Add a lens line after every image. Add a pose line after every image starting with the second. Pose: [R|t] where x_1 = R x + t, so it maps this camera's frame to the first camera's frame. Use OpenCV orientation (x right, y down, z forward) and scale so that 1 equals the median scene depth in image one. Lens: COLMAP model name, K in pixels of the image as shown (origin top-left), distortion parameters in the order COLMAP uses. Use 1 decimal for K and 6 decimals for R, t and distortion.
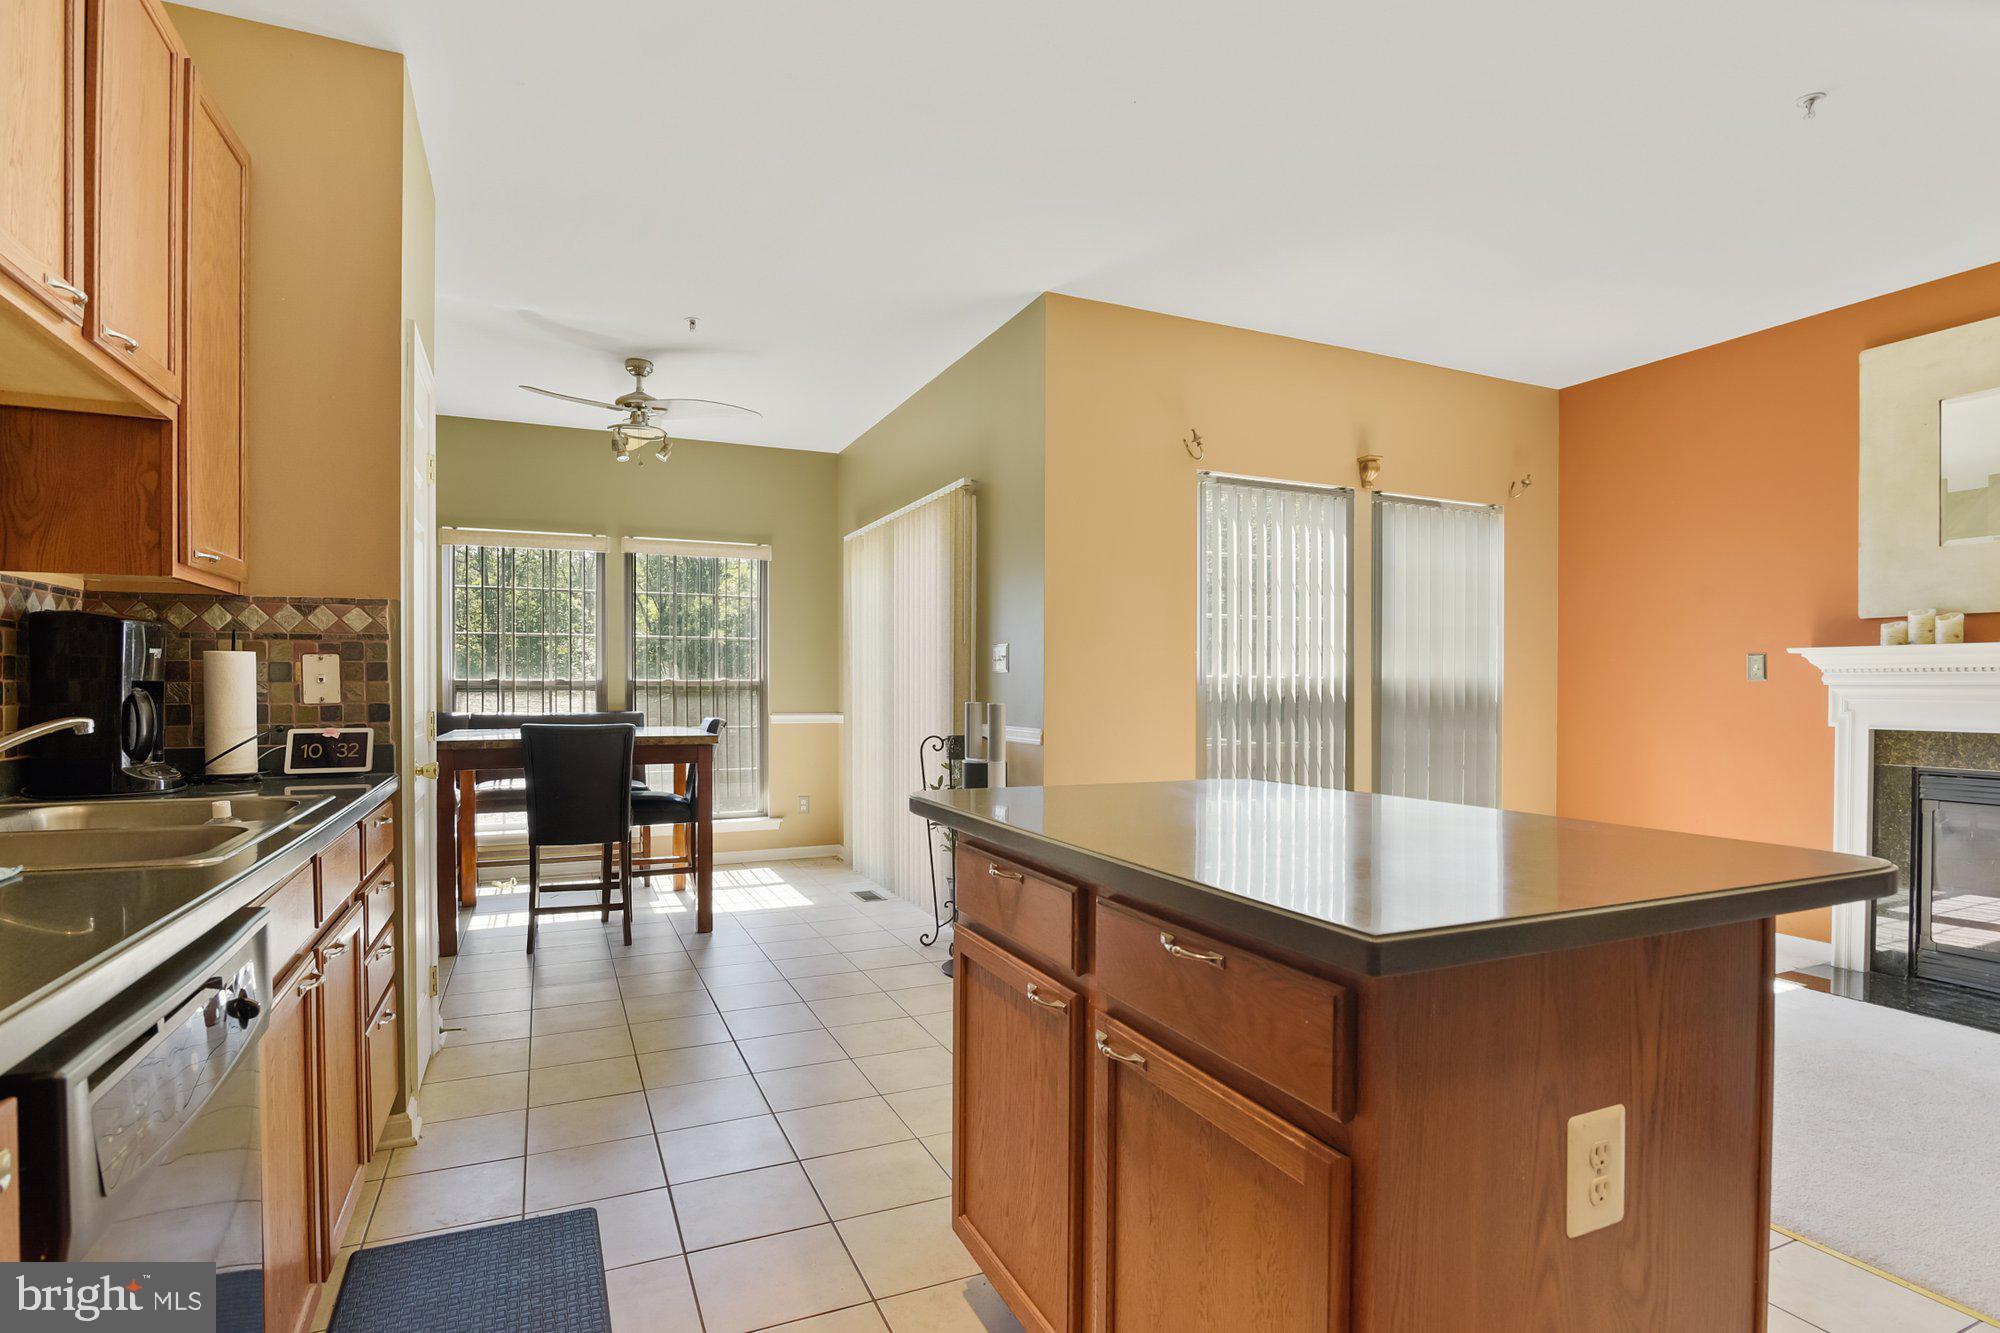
lens RADIAL K [[1005.0, 0, 1016.4], [0, 1005.0, 690.6], [0, 0, 1]] dist [-0.019086, 0.000355]
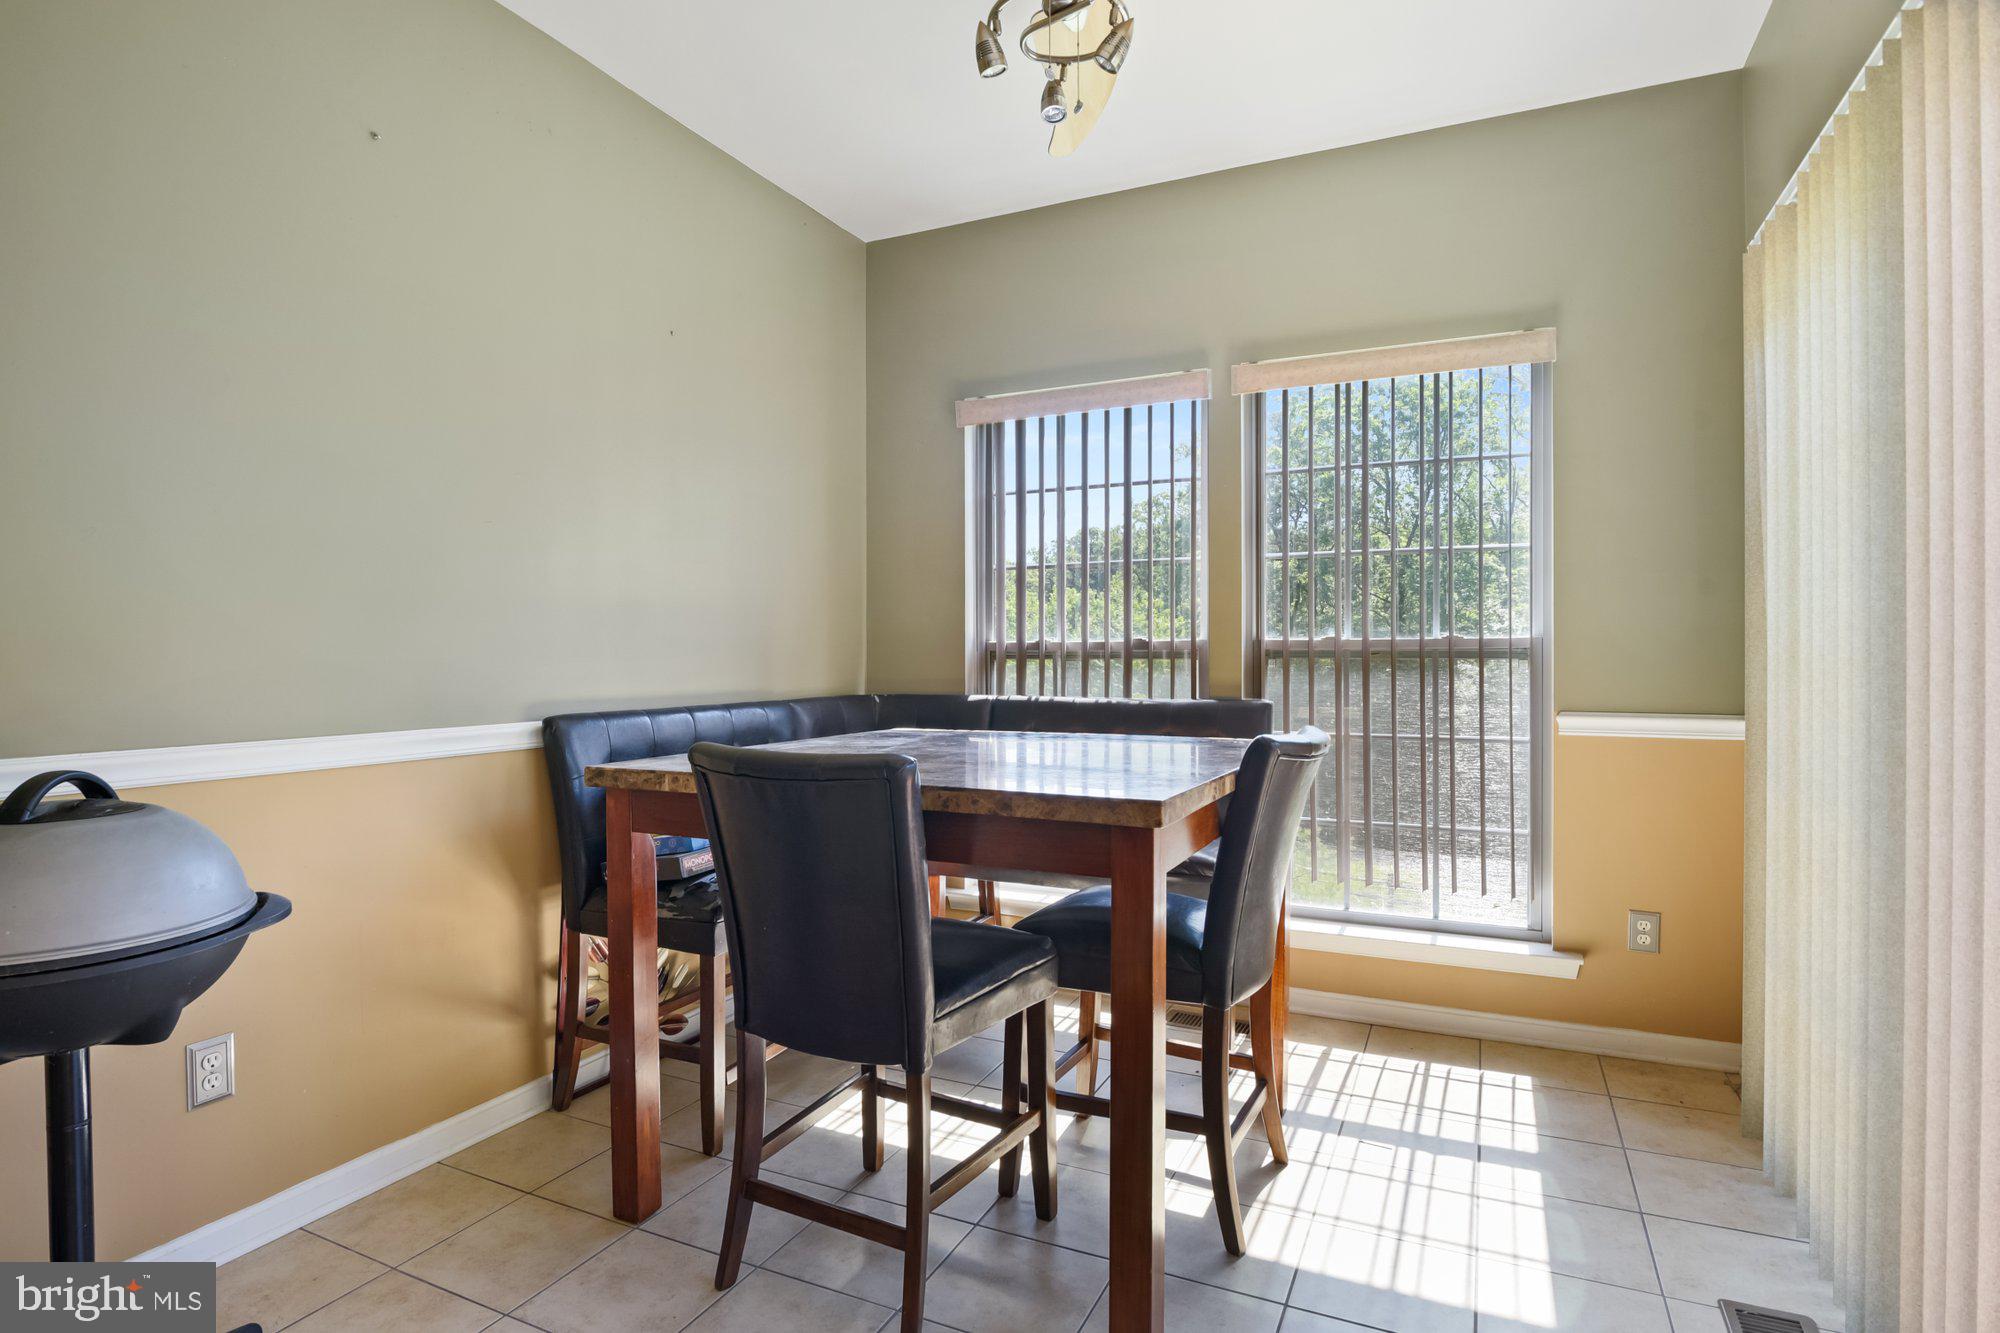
lens RADIAL K [[1005.0, 0, 1016.9], [0, 1005.0, 666.6], [0, 0, 1]] dist [-0.019086, 0.000355]
pose [[0.635291, 0.000933, -0.772272, -0.078756], [0.003035, 0.999989, 0.003705, 0.001844], [0.772267, -0.004697, 0.635281, 0.733469]]
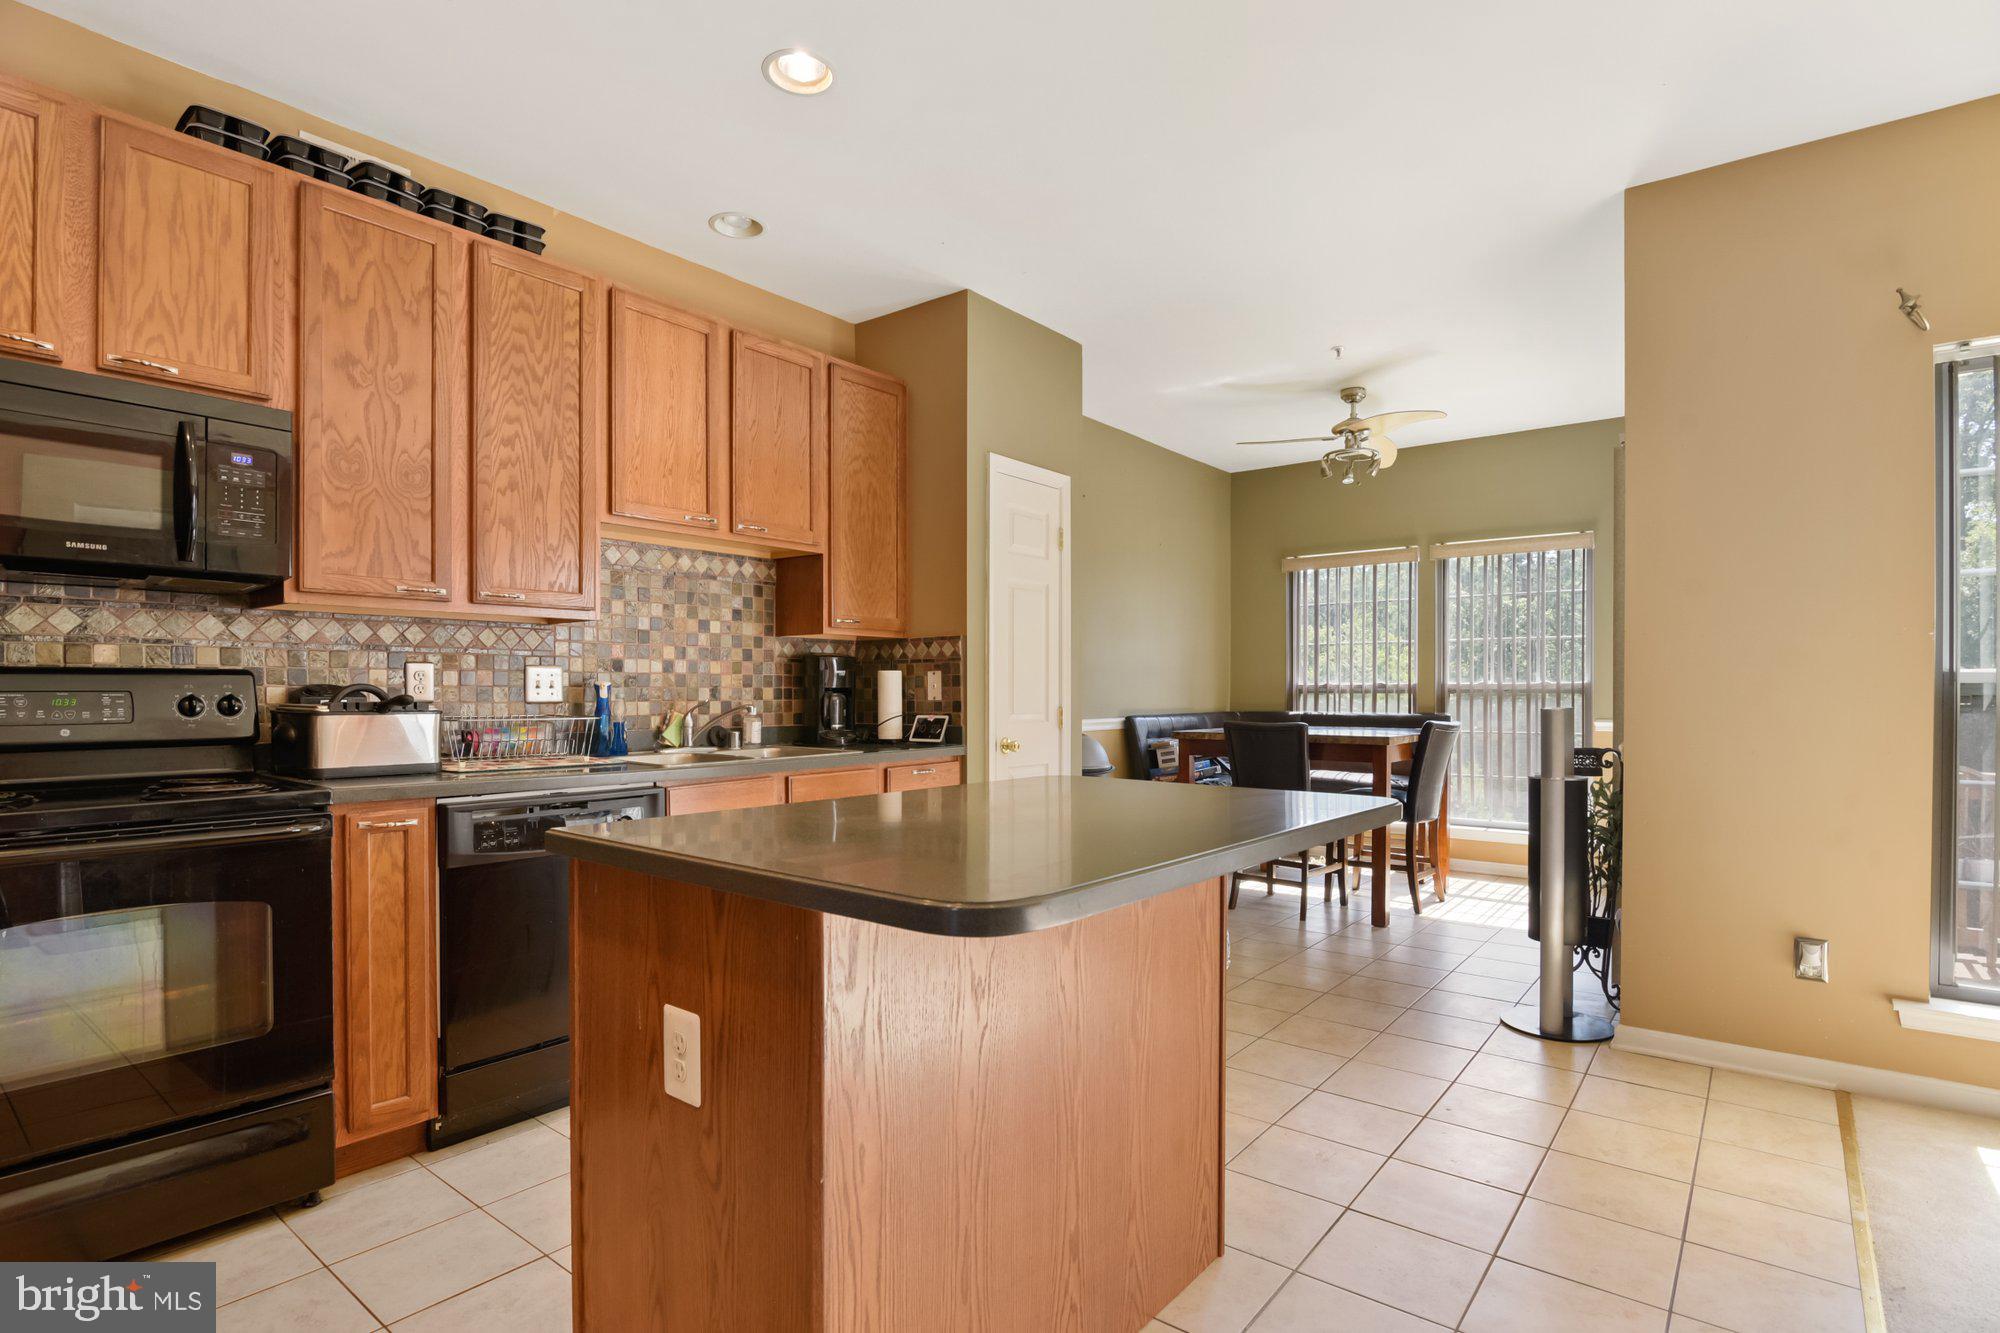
lens RADIAL K [[1005.0, 0, 1006.7], [0, 1005.0, 696.5], [0, 0, 1]] dist [-0.019086, 0.000355]
pose [[0.441107, 0.001630, -0.897453, 0.434288], [-0.000115, 0.999998, 0.001760, 0.001659], [0.897454, -0.000673, 0.441107, 0.186048]]
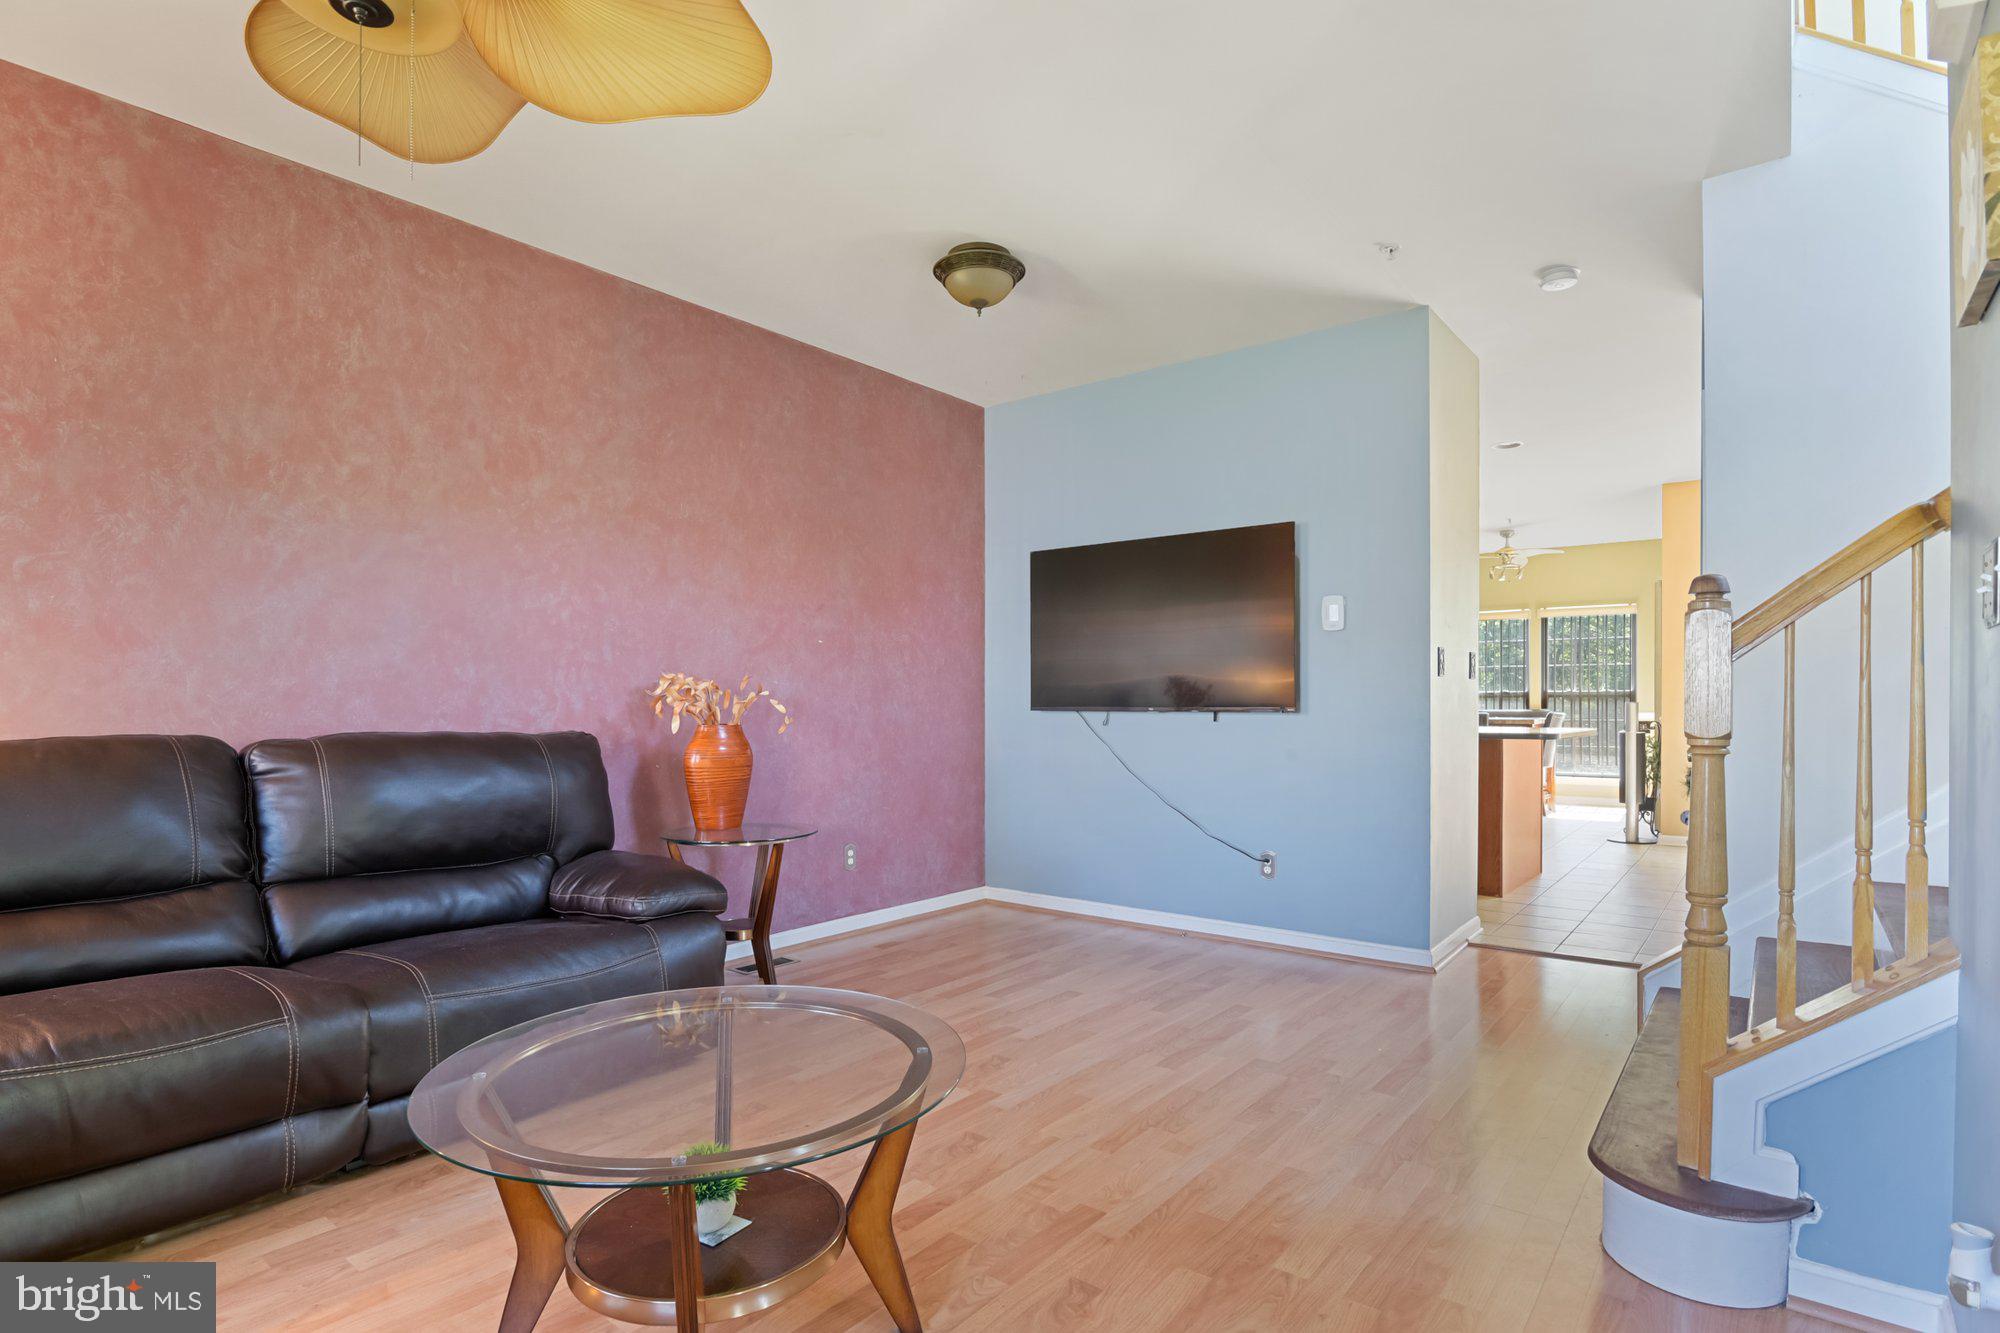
lens RADIAL K [[1005.0, 0, 999.6], [0, 1005.0, 731.2], [0, 0, 1]] dist [-0.019086, 0.000355]
pose [[0.433976, 0.017809, -0.900748, 0.973542], [0.008737, 0.999674, 0.023974, 0.010295], [0.900882, -0.018274, 0.433679, -0.762092]]
